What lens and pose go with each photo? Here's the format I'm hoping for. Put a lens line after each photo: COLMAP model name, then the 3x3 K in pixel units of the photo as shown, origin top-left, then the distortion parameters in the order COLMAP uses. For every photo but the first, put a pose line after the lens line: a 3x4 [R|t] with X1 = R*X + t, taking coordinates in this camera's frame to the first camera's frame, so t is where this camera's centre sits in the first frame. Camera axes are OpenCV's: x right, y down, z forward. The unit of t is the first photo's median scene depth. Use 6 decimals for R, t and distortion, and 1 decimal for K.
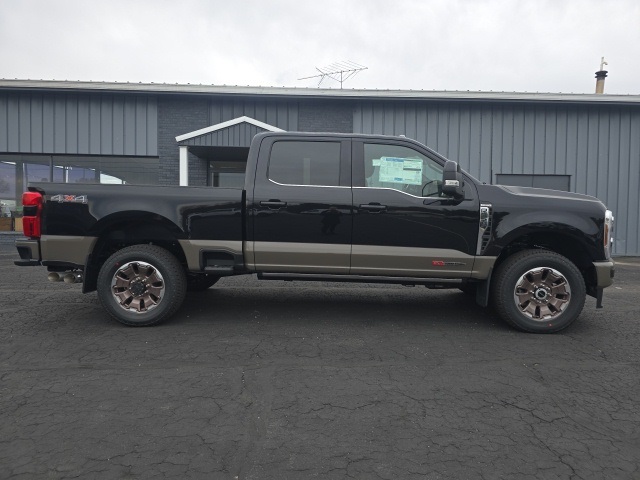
lens RADIAL K [[425.9, 0, 320.0], [0, 425.9, 240.0], [0, 0, 1]] dist [0.000362, -0.000991]
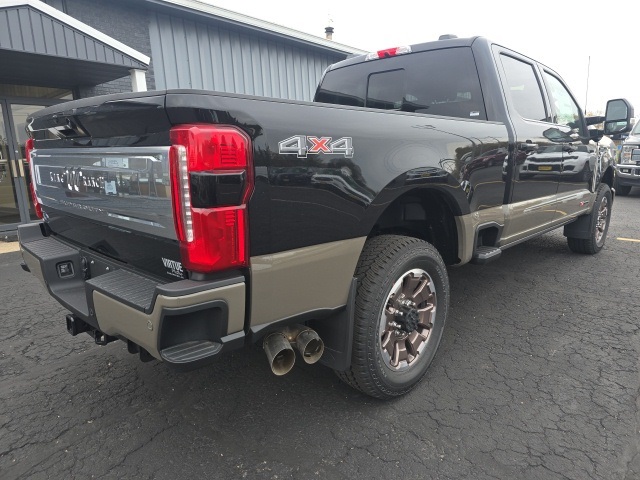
lens RADIAL K [[425.9, 0, 320.0], [0, 425.9, 240.0], [0, 0, 1]] dist [0.000362, -0.000991]
pose [[0.672396, -0.168448, 0.720770, -0.857938], [0.075890, 0.984318, 0.159244, -0.074747], [-0.736291, -0.052375, 0.674635, 0.737279]]
